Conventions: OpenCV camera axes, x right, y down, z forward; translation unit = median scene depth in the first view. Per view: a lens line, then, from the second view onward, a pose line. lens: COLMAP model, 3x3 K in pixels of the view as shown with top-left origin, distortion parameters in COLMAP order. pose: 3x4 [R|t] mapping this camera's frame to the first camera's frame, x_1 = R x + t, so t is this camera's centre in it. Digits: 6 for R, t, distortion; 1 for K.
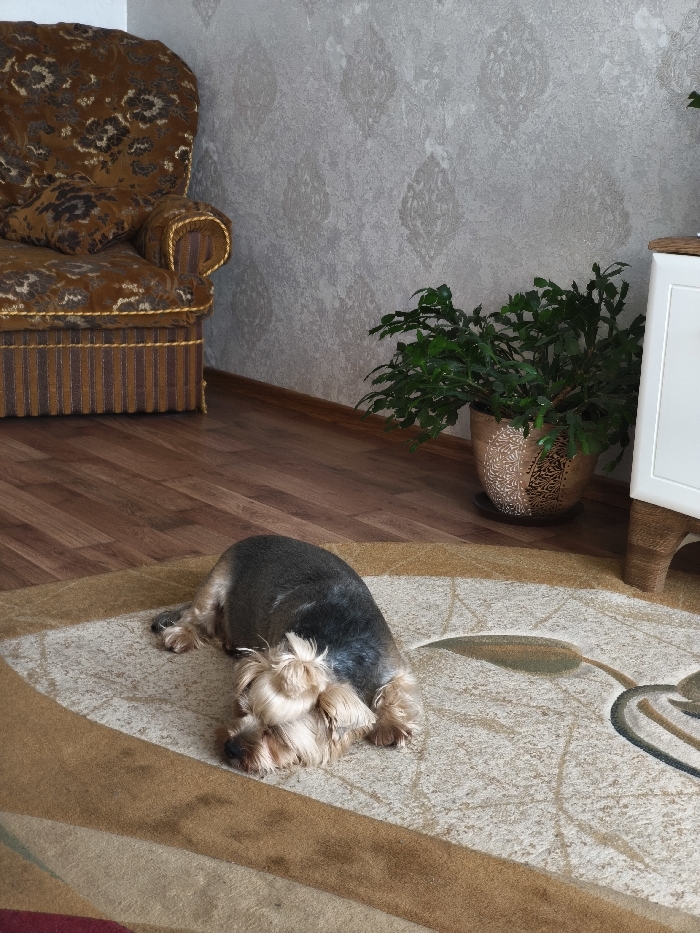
lens RADIAL K [[1264.7, 0, 352.0], [0, 1264.7, 466.0], [0, 0, 1]] dist [0.030136, 0.000000]
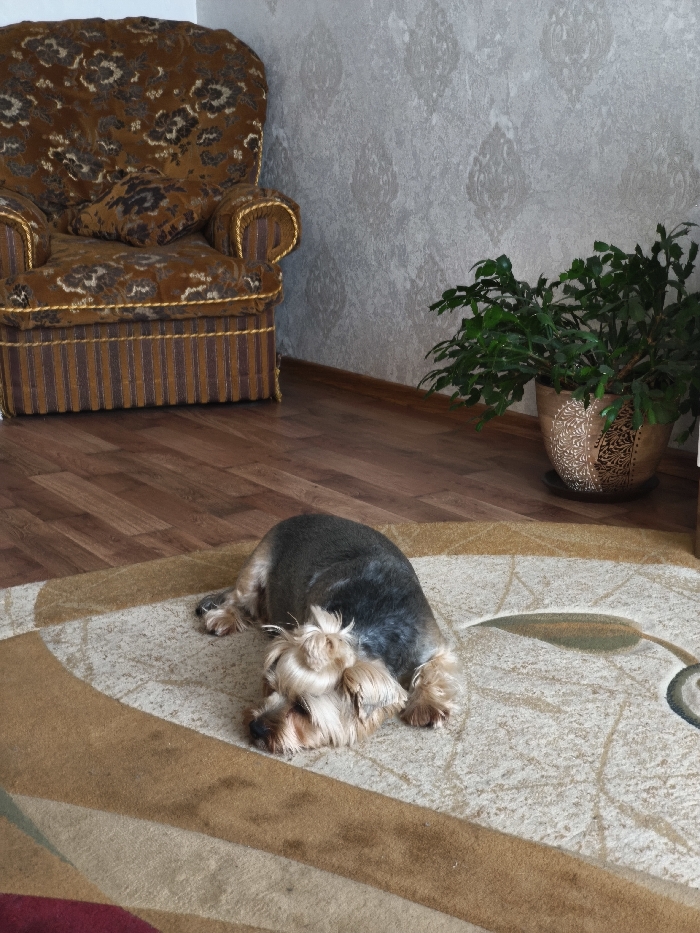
lens RADIAL K [[1264.7, 0, 351.4], [0, 1264.7, 465.7], [0, 0, 1]] dist [0.030136, 0.000000]
pose [[0.995445, -0.029076, -0.090797, 0.047801], [0.029278, 0.999571, 0.000892, 0.015681], [0.090732, -0.003546, 0.995869, 0.031058]]
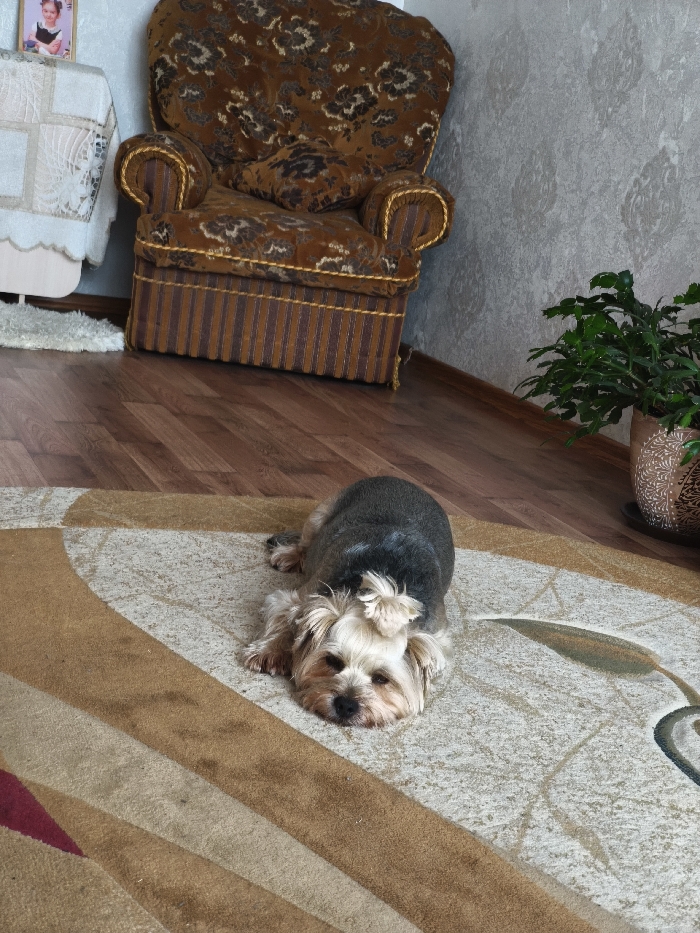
lens RADIAL K [[1264.7, 0, 350.3], [0, 1264.7, 470.6], [0, 0, 1]] dist [0.030136, 0.000000]
pose [[0.960469, 0.176920, -0.214940, 0.123096], [-0.181931, 0.983305, -0.003598, 0.050211], [0.210715, 0.042560, 0.976621, 0.060465]]
